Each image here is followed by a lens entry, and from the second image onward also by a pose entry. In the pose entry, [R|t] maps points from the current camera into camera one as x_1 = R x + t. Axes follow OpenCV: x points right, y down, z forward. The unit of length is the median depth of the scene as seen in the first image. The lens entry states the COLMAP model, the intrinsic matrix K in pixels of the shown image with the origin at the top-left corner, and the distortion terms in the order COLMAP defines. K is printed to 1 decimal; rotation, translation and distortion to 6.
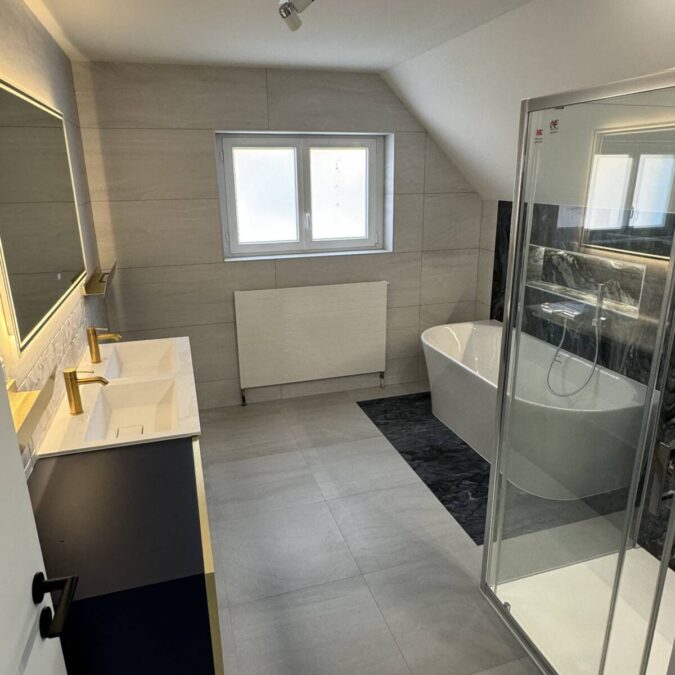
lens RADIAL K [[529.7, 0, 337.5], [0, 529.7, 337.5], [0, 0, 1]] dist [-0.005152, -0.003793]
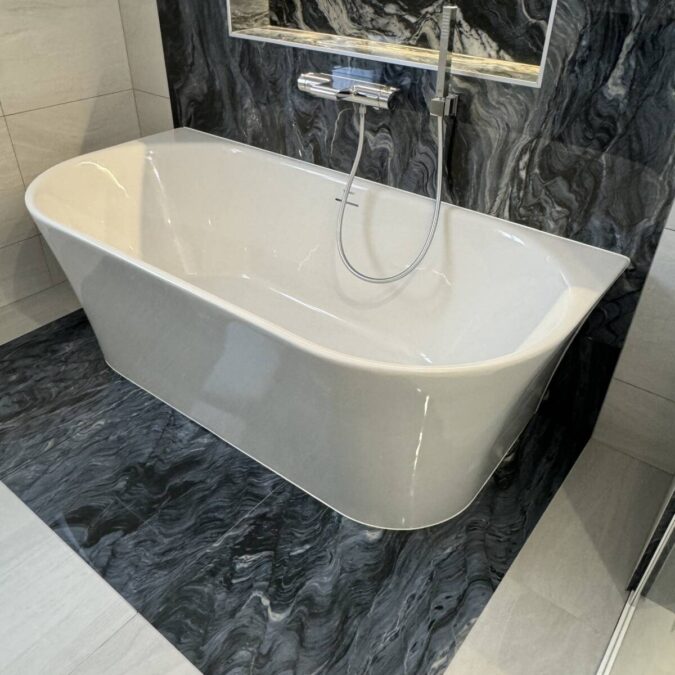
lens RADIAL K [[602.8, 0, 338.9], [0, 602.8, 322.1], [0, 0, 1]] dist [-0.007909, 0.003475]
pose [[0.822432, -0.296471, 0.485500, 0.119725], [0.143156, 0.933854, 0.327754, -0.034149], [-0.550556, -0.200053, 0.810473, 0.559665]]
